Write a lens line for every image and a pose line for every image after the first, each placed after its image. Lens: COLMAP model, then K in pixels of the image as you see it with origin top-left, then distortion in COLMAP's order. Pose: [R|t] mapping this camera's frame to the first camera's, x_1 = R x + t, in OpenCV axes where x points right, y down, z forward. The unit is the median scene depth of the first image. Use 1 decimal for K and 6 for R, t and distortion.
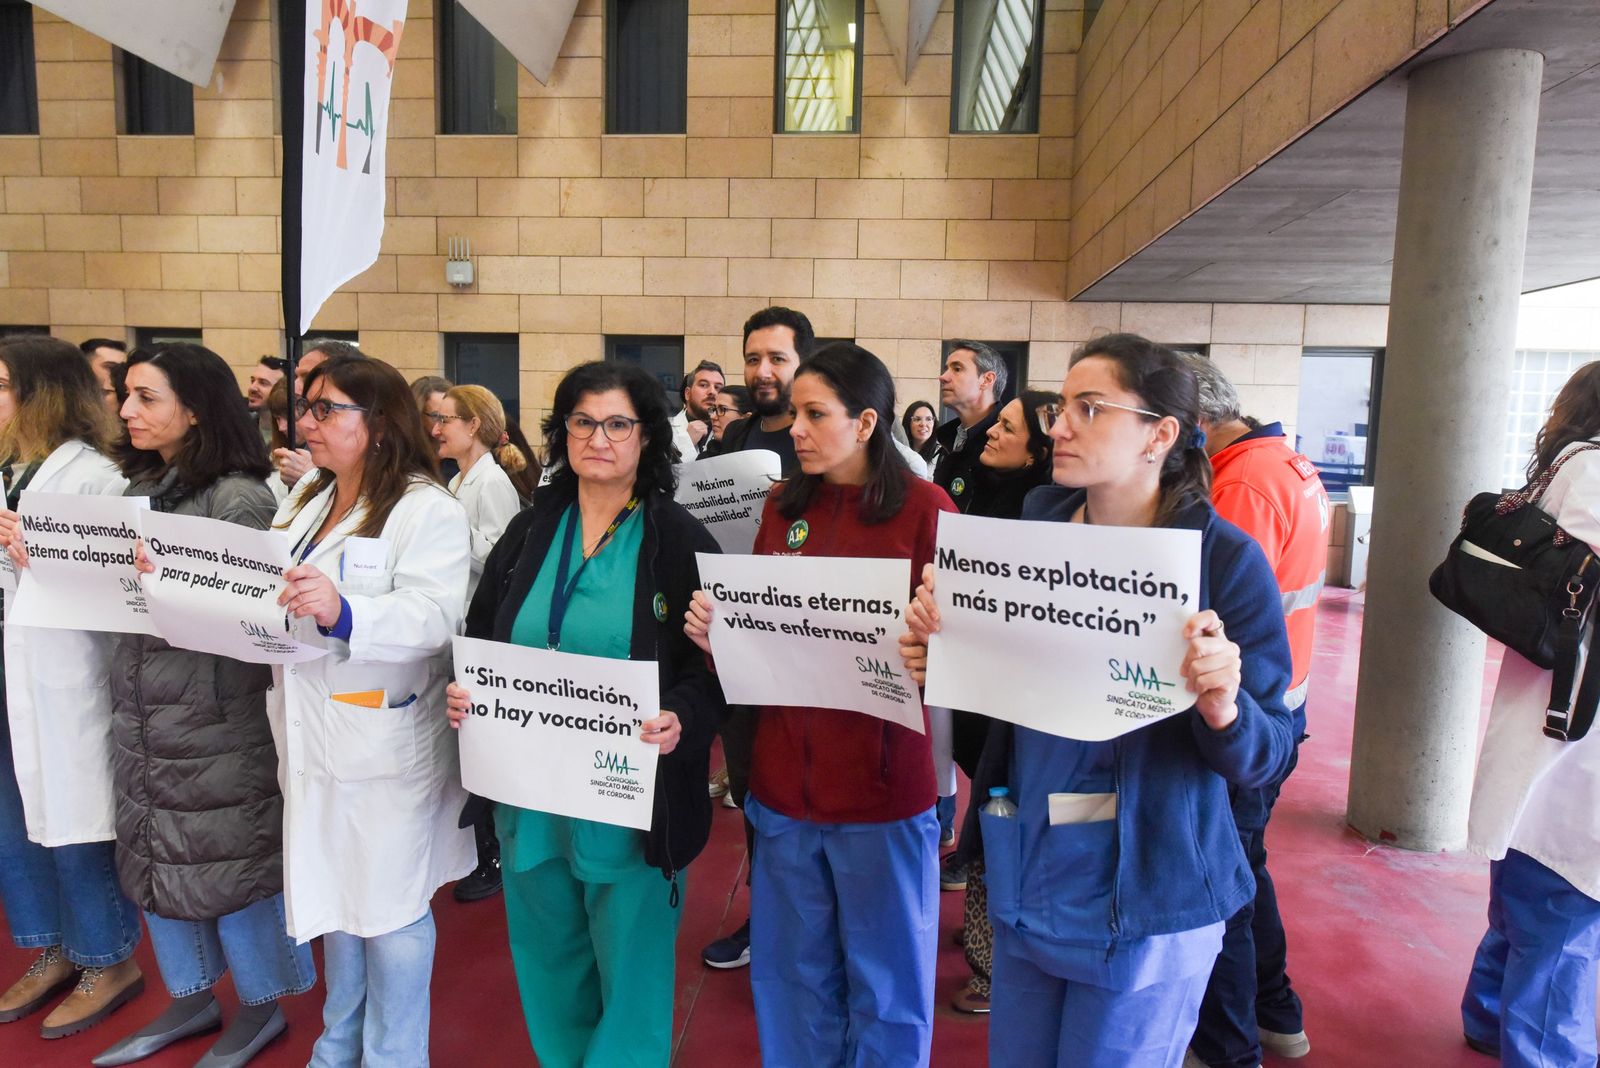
lens RADIAL K [[1058.1, 0, 796.8], [0, 1058.1, 537.7], [0, 0, 1]] dist [0.006477, -0.002681]
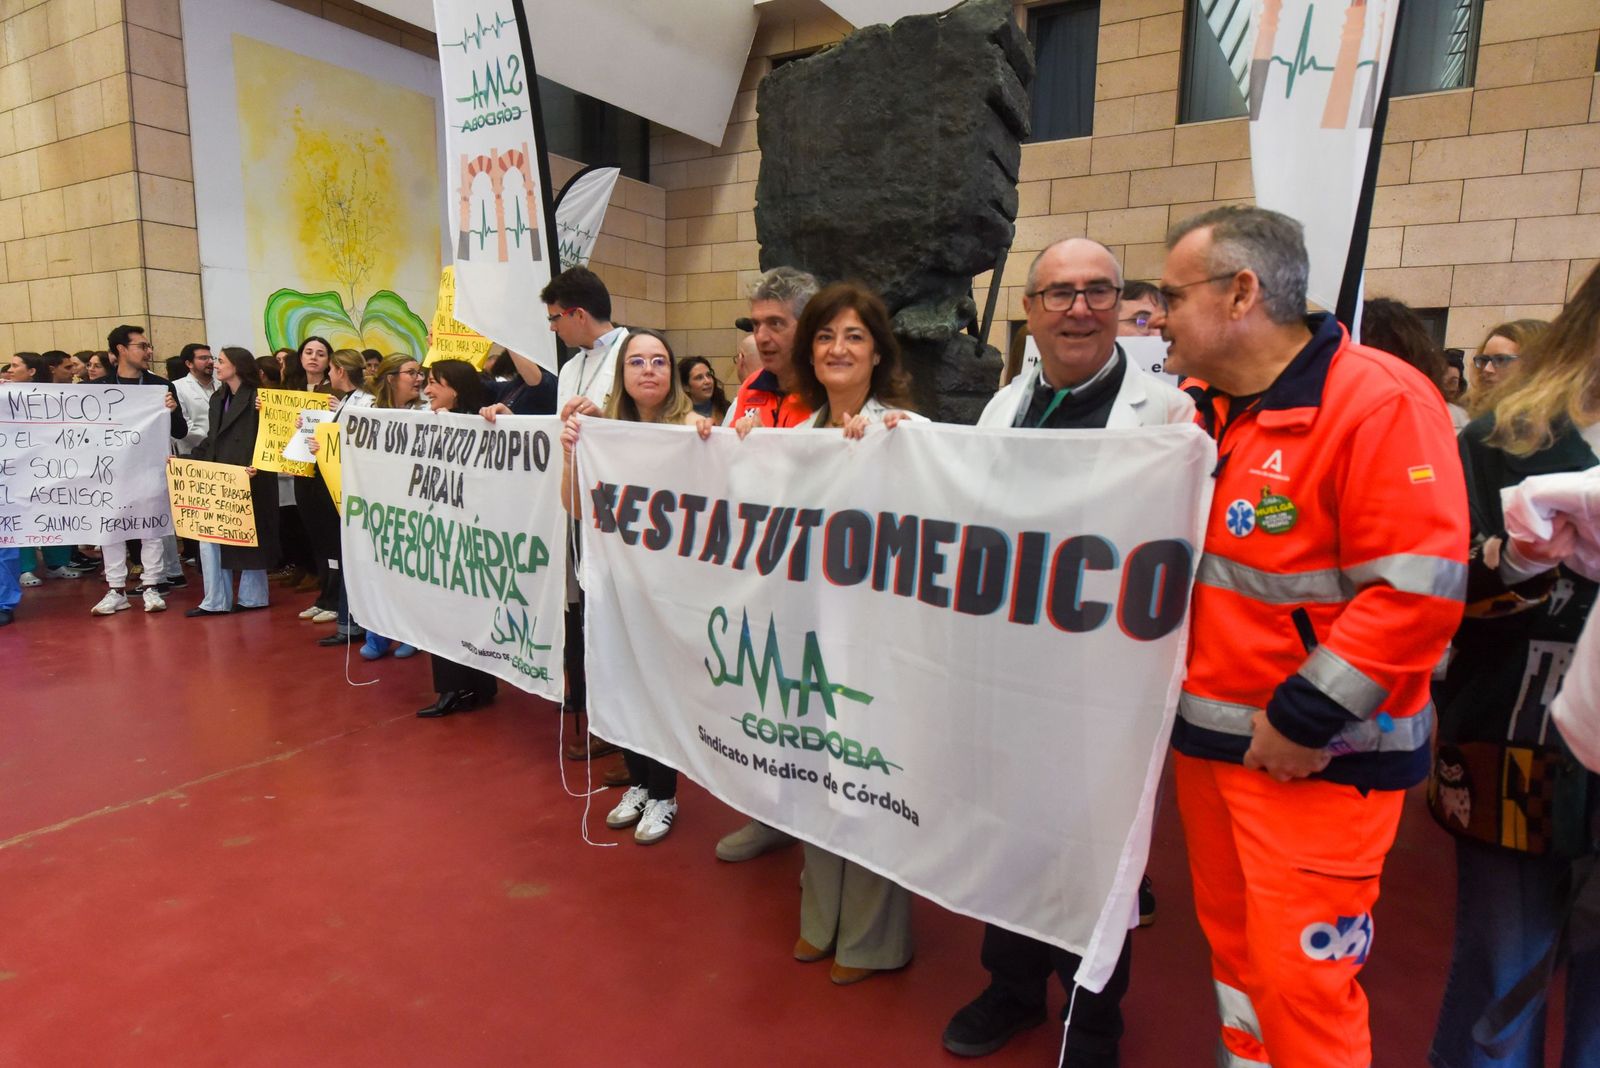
lens RADIAL K [[951.7, 0, 793.8], [0, 951.7, 540.2], [0, 0, 1]] dist [-0.002292, 0.000192]
pose [[0.899426, 0.056513, -0.433404, -0.253040], [-0.044920, 0.998307, 0.036951, 0.008914], [0.434759, -0.013766, 0.900442, -0.008520]]
